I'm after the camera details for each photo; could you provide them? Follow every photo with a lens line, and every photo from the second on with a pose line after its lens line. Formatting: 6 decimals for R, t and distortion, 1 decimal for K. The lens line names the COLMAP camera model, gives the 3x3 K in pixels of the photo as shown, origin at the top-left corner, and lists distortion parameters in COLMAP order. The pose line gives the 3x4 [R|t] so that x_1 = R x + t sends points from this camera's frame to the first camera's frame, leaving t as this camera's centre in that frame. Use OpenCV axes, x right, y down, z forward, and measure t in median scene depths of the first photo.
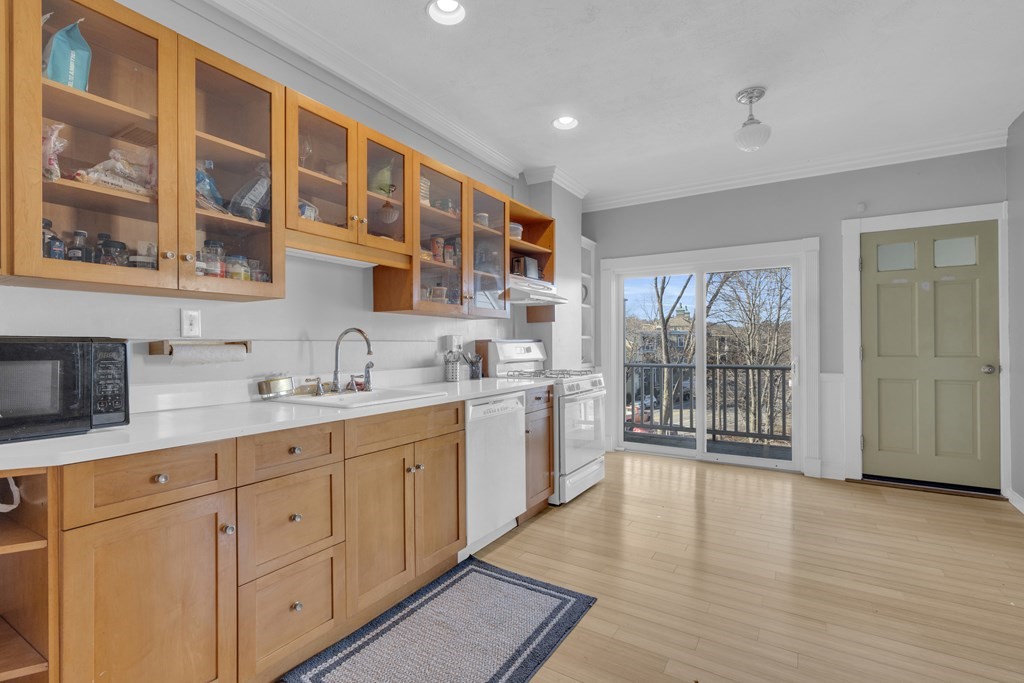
lens RADIAL K [[461.9, 0, 512.0], [0, 461.9, 341.5], [0, 0, 1]] dist [-0.000435, 0.000647]
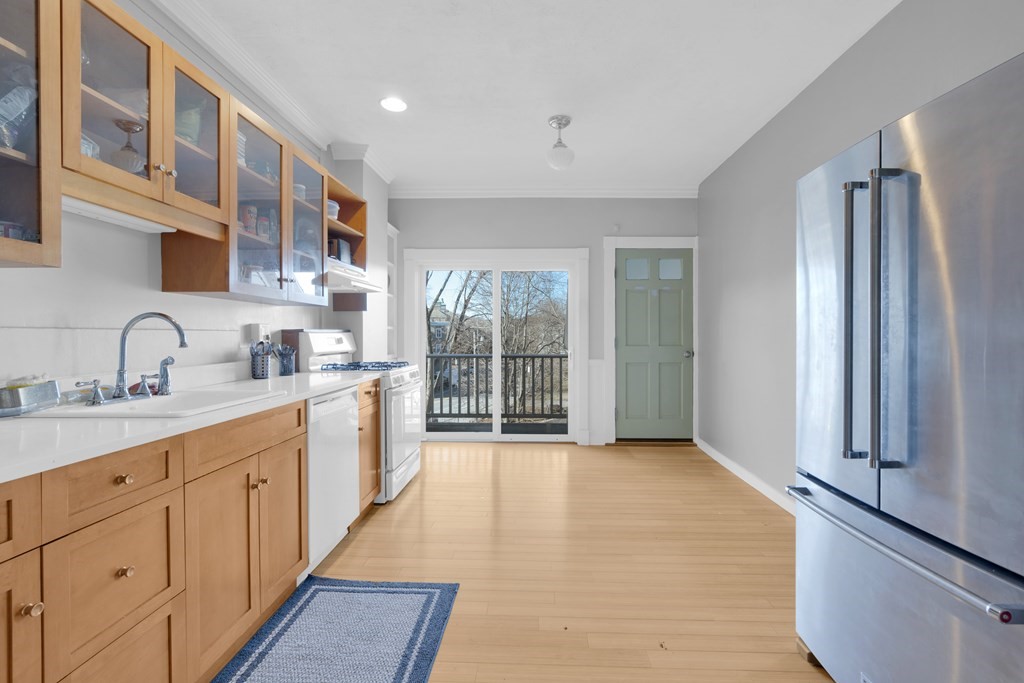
lens RADIAL K [[470.3, 0, 513.9], [0, 470.3, 334.5], [0, 0, 1]] dist [-0.011086, 0.008699]
pose [[0.865518, 0.005465, 0.500848, -0.162230], [-0.007949, 0.999964, 0.002825, 0.000082], [-0.500814, -0.006426, 0.865531, 0.029599]]
